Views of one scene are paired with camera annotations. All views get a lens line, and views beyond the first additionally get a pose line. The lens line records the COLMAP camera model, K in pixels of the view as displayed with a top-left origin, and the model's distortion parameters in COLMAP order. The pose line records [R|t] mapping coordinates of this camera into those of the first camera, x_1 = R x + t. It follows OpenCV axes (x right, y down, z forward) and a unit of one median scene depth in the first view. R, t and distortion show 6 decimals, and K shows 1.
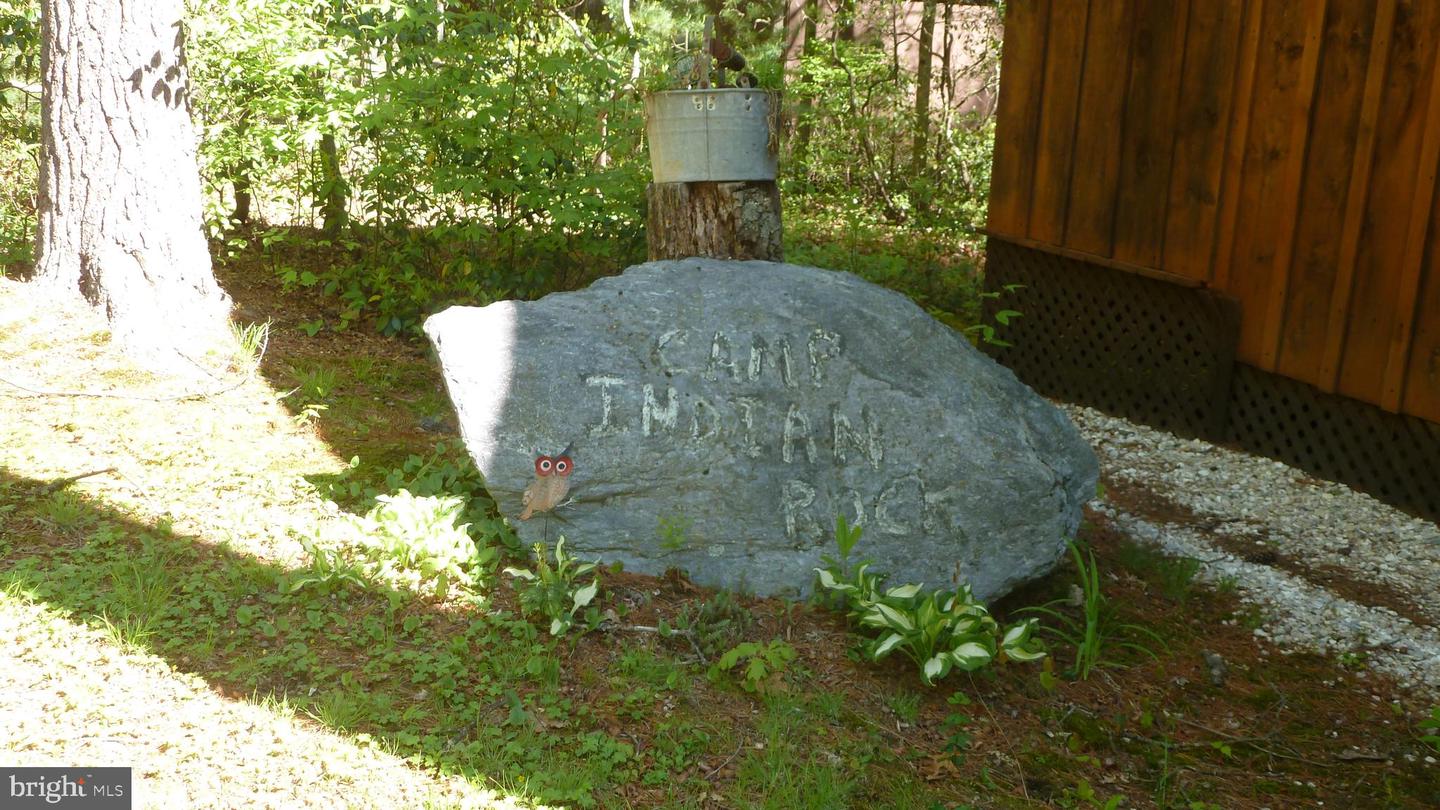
lens RADIAL K [[1541.6, 0, 720.0], [0, 1541.6, 405.0], [0, 0, 1]] dist [-0.001768, 0.001269]
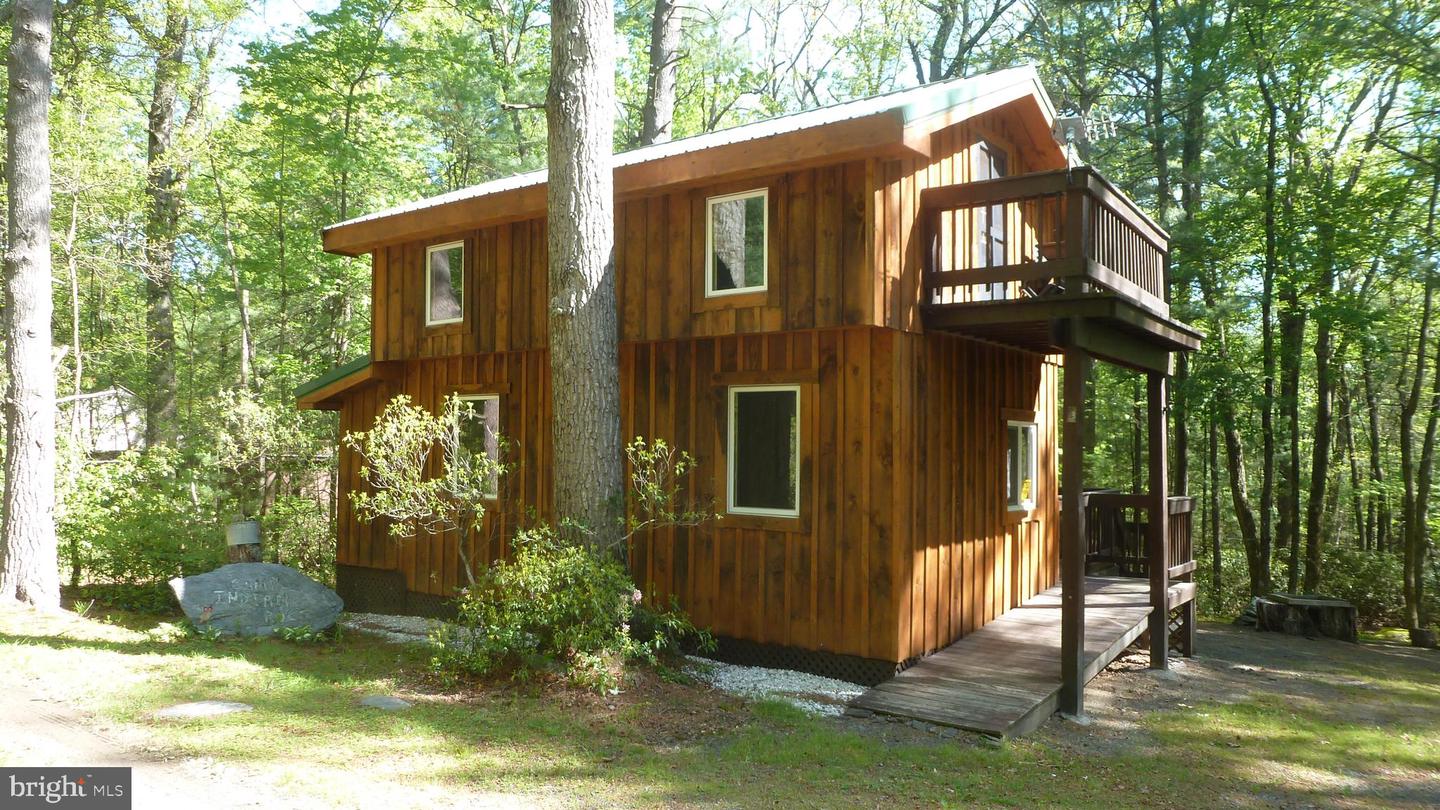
lens RADIAL K [[1023.3, 0, 720.0], [0, 1023.3, 405.0], [0, 0, 1]] dist [-0.068210, 0.005673]
pose [[0.895374, -0.009544, 0.445213, -0.059159], [0.139816, 0.955240, -0.260706, 0.373142], [-0.422798, 0.295677, 0.856631, -1.919419]]
